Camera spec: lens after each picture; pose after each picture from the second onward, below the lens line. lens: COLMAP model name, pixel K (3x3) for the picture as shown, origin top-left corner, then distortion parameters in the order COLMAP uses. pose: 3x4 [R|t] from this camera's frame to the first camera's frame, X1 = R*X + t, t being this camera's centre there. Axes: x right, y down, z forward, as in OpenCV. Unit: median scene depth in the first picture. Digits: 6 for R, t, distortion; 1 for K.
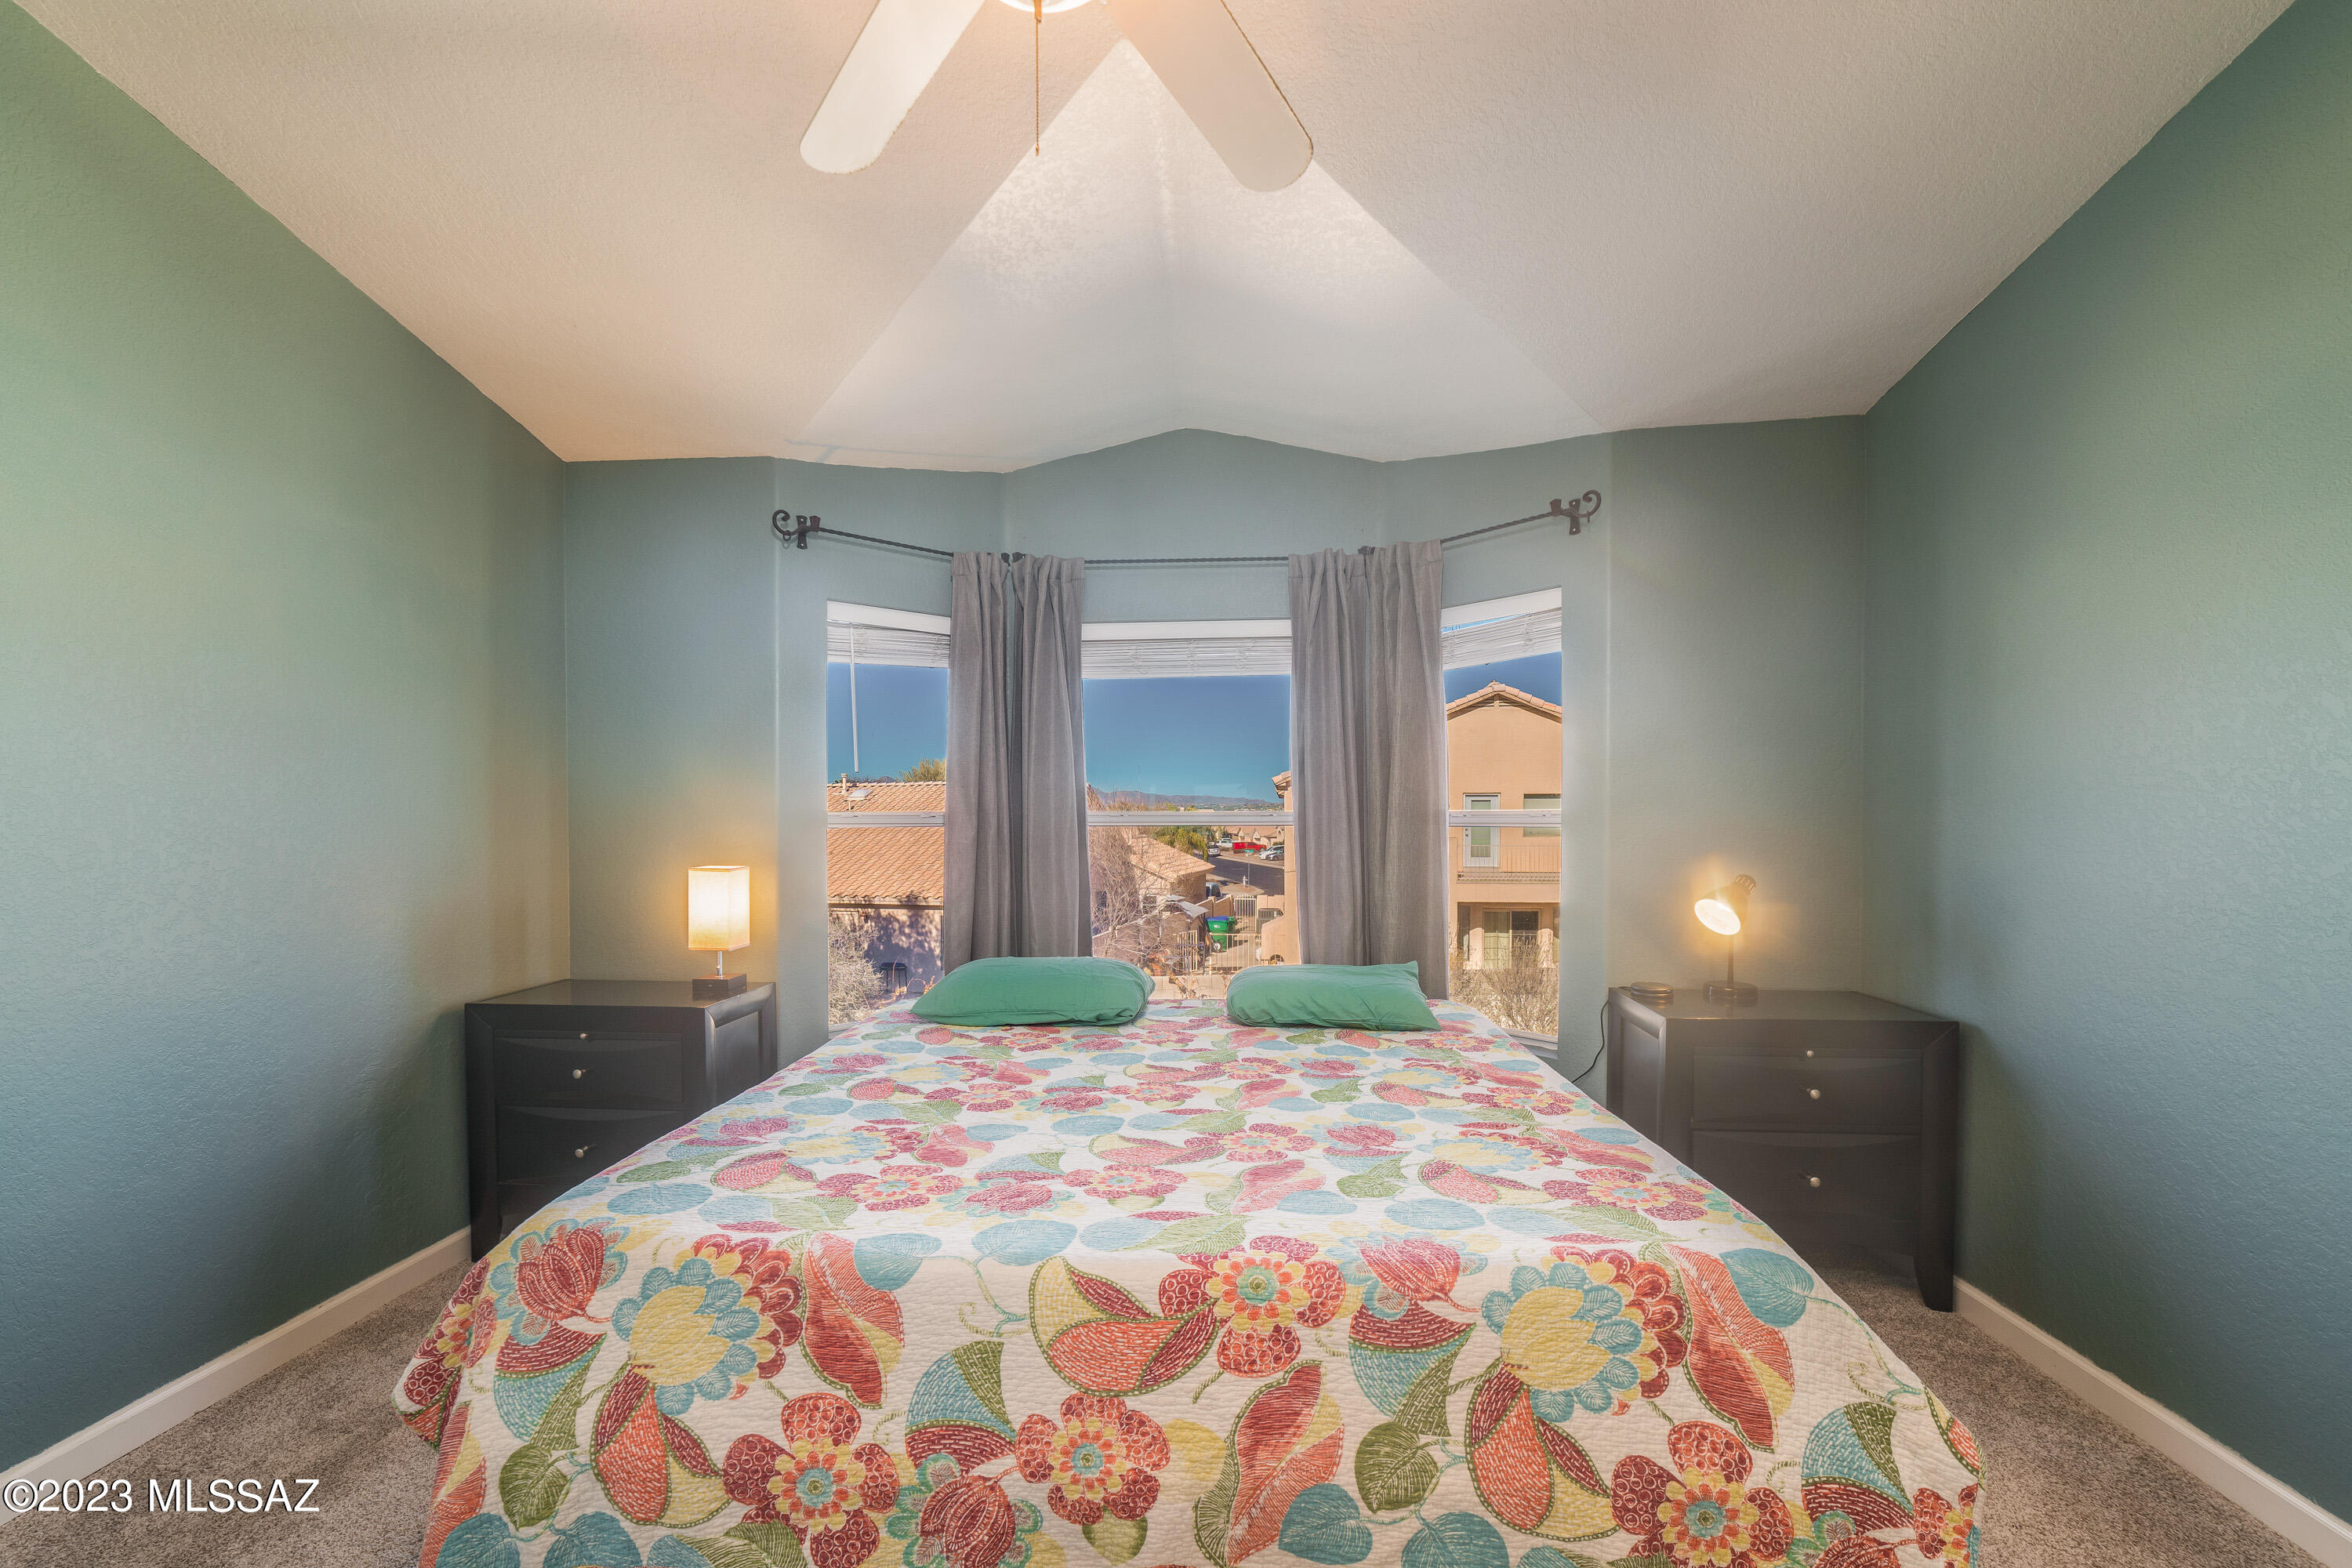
lens RADIAL K [[1006.3, 0, 1143.0], [0, 1006.3, 833.8], [0, 0, 1]] dist [-0.018997, 0.004657]
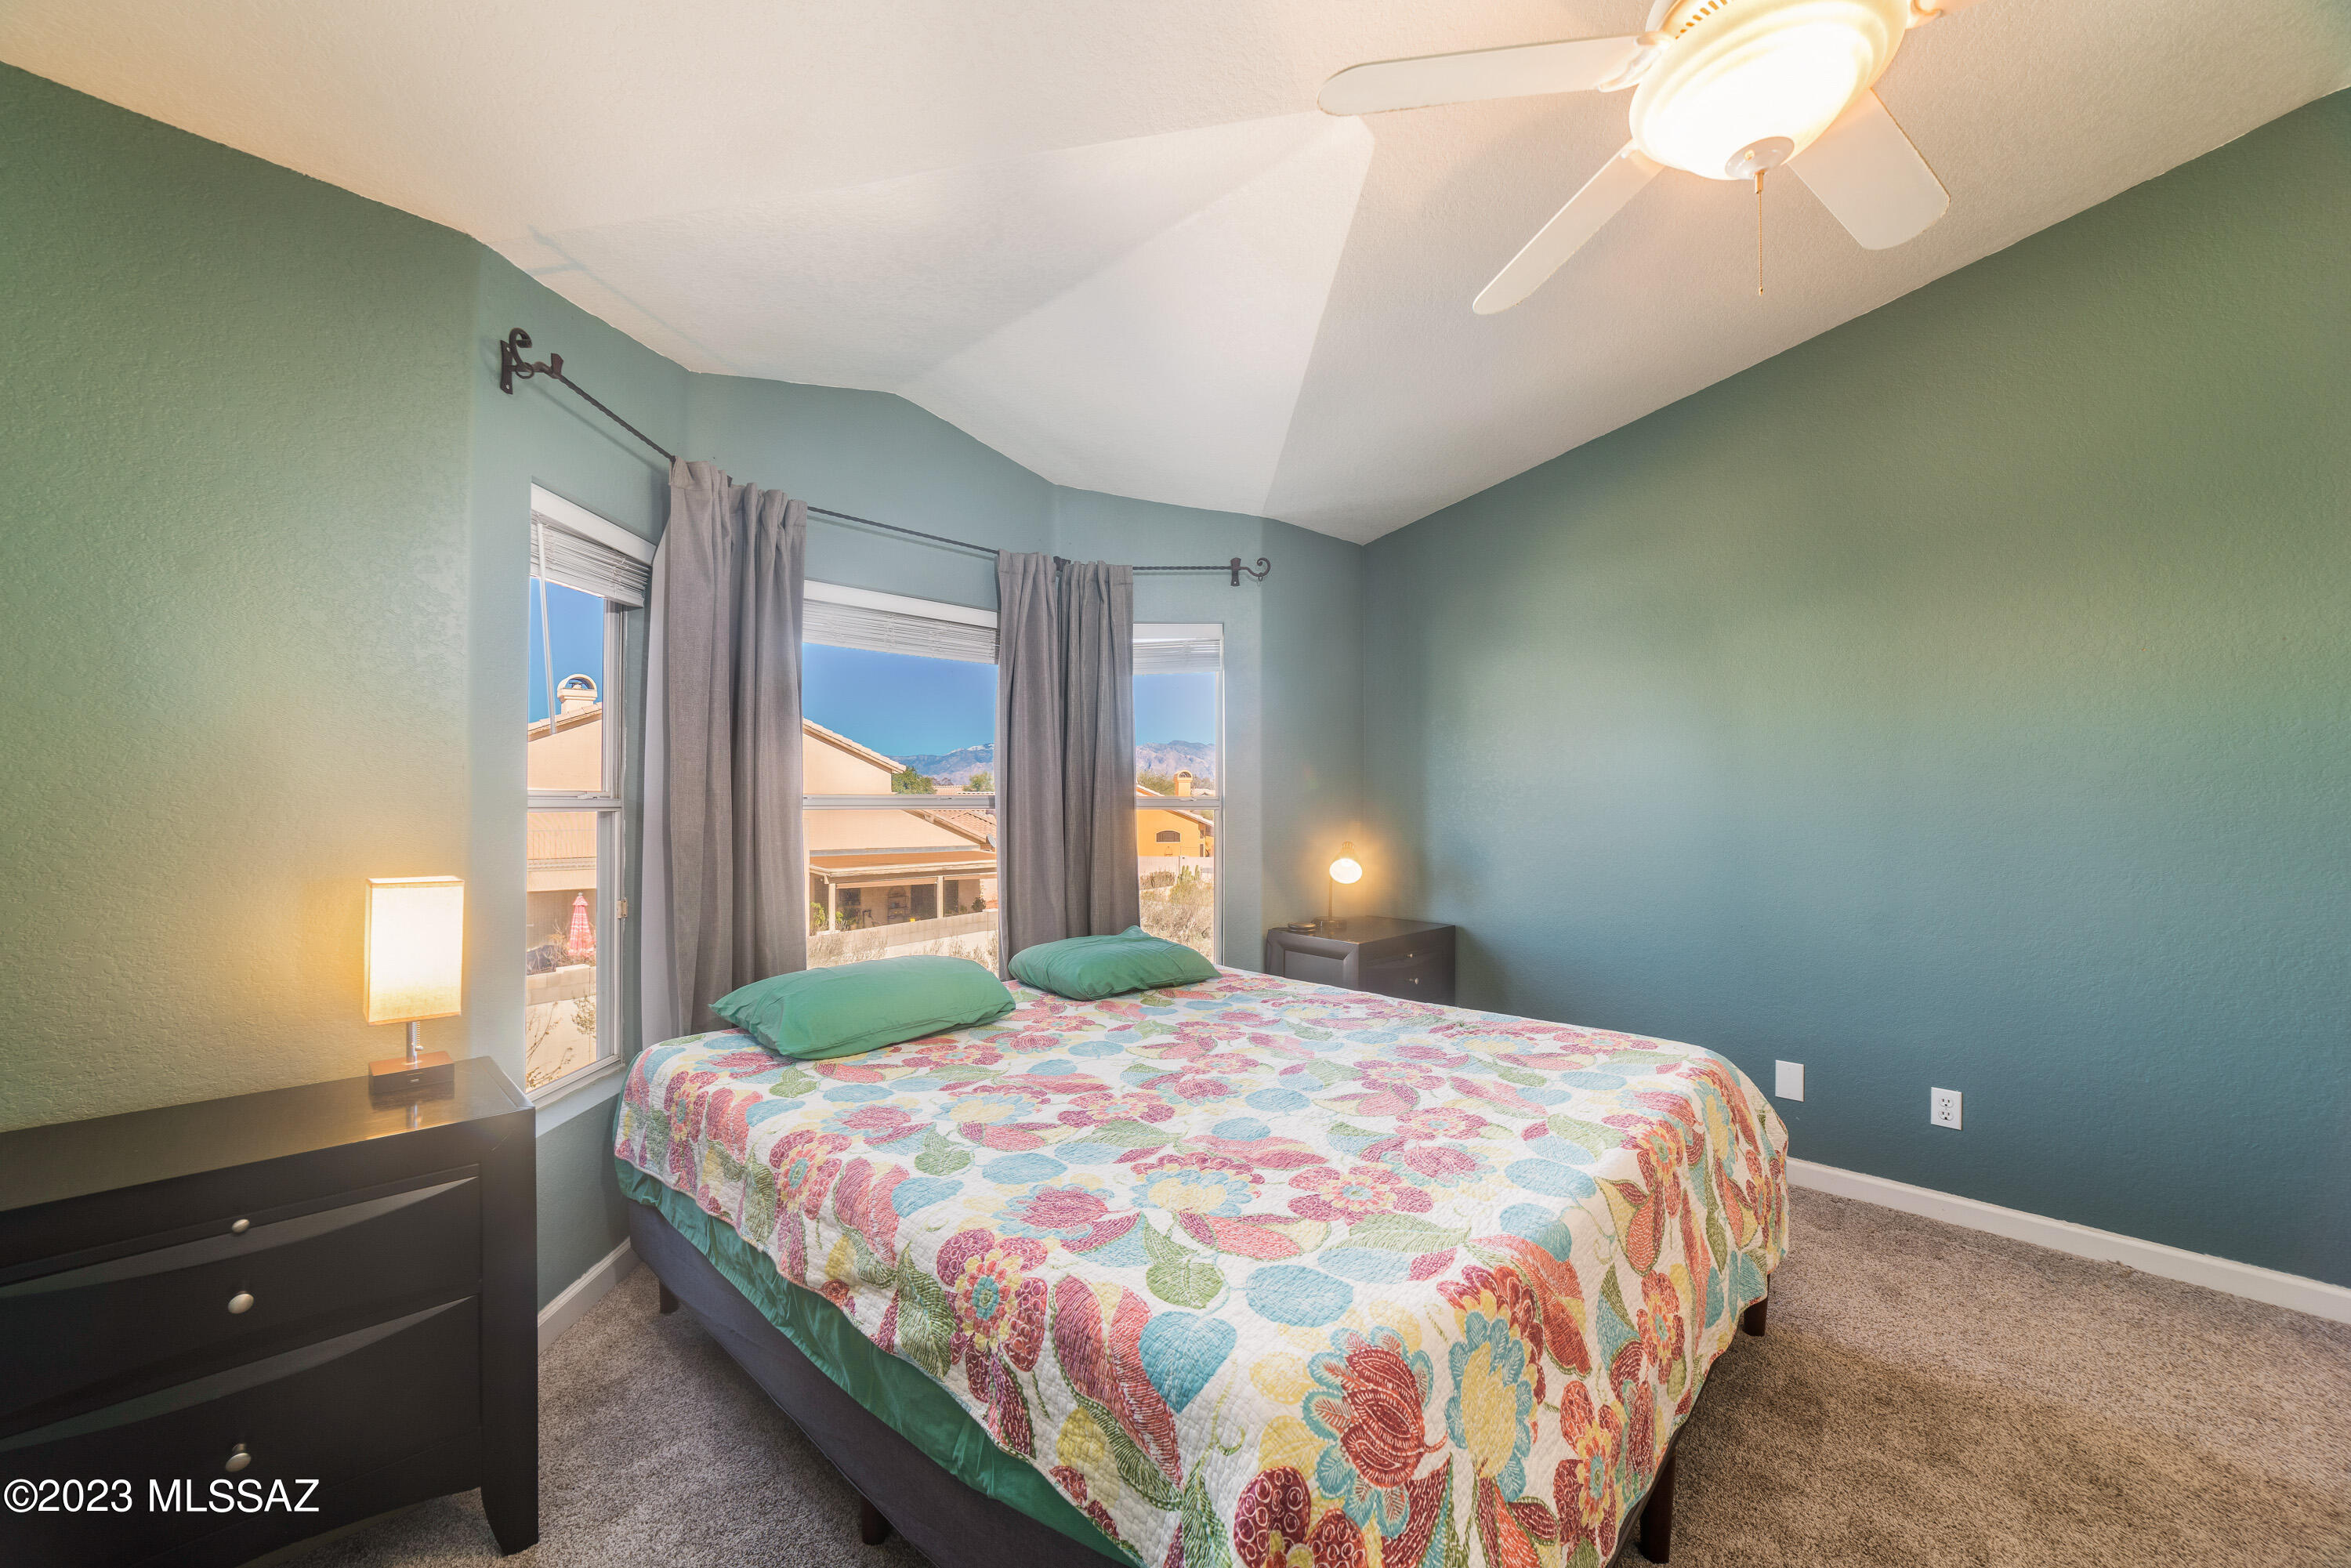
lens RADIAL K [[916.4, 0, 1127.9], [0, 916.4, 810.9], [0, 0, 1]] dist [-0.018821, 0.005537]
pose [[0.654372, -0.004866, 0.756157, -0.892179], [0.010209, 0.999945, -0.002400, -0.007402], [-0.756103, 0.009290, 0.654386, 0.512798]]
